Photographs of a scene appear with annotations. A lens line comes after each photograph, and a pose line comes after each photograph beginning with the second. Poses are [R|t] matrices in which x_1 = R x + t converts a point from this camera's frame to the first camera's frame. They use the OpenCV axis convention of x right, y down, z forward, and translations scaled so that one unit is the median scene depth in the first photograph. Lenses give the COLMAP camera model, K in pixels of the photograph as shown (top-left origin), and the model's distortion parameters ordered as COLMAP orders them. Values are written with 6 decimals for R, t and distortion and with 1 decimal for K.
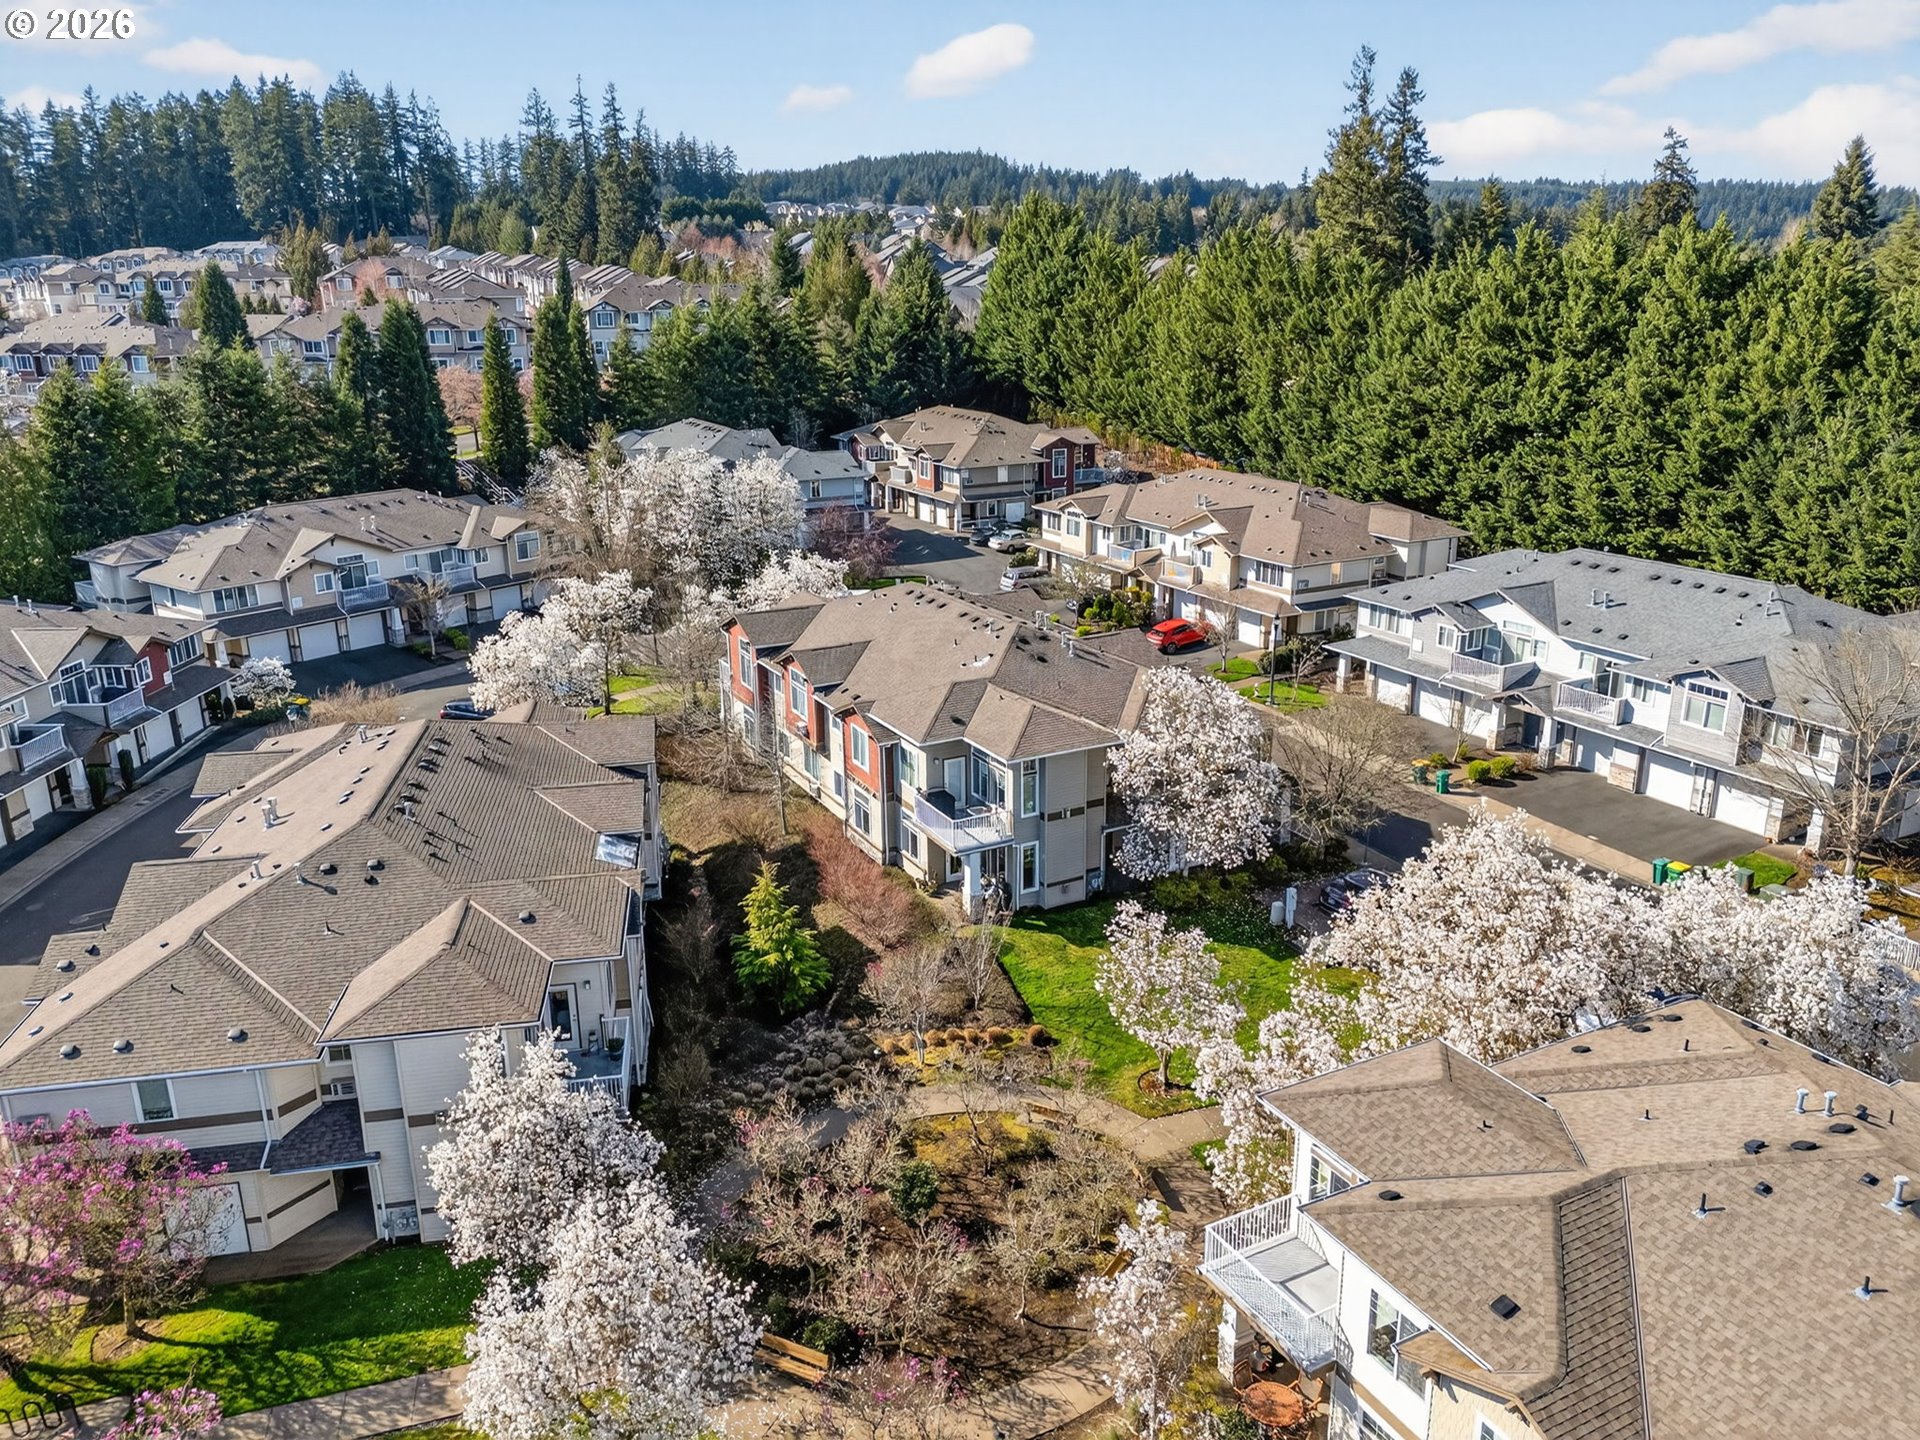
lens RADIAL K [[1422.2, 0, 960.0], [0, 1422.2, 720.0], [0, 0, 1]] dist [0.090481, -0.084373]
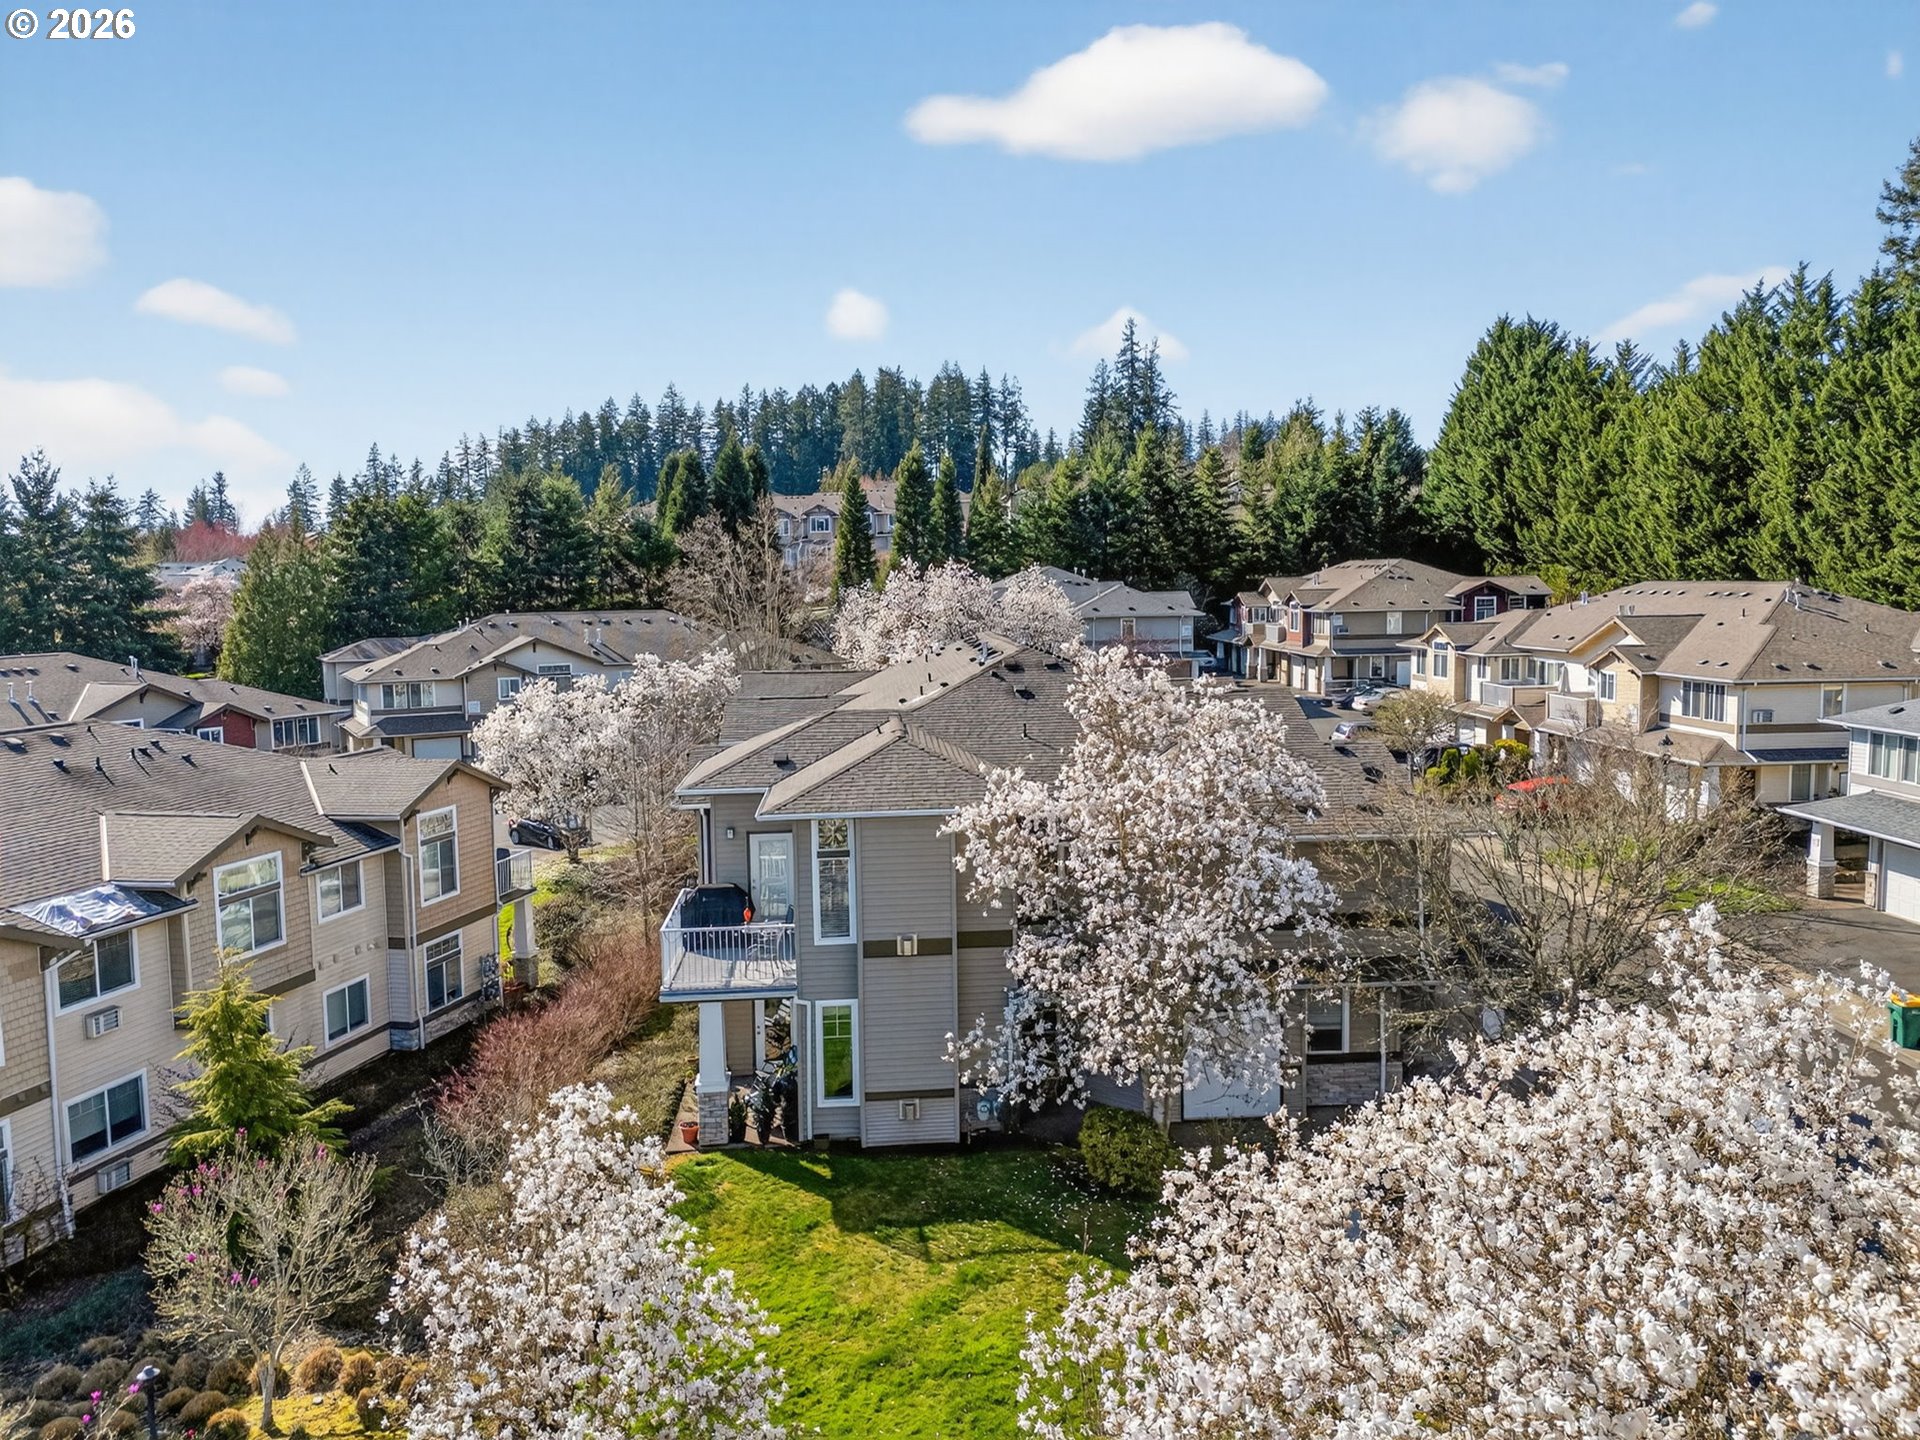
lens RADIAL K [[1422.2, 0, 960.0], [0, 1422.2, 720.0], [0, 0, 1]] dist [0.090481, -0.084373]
pose [[0.917732, 0.037552, -0.395420, 0.124251], [-0.111860, 0.979662, -0.166582, 0.030354], [0.381123, 0.197109, 0.903268, 0.242982]]
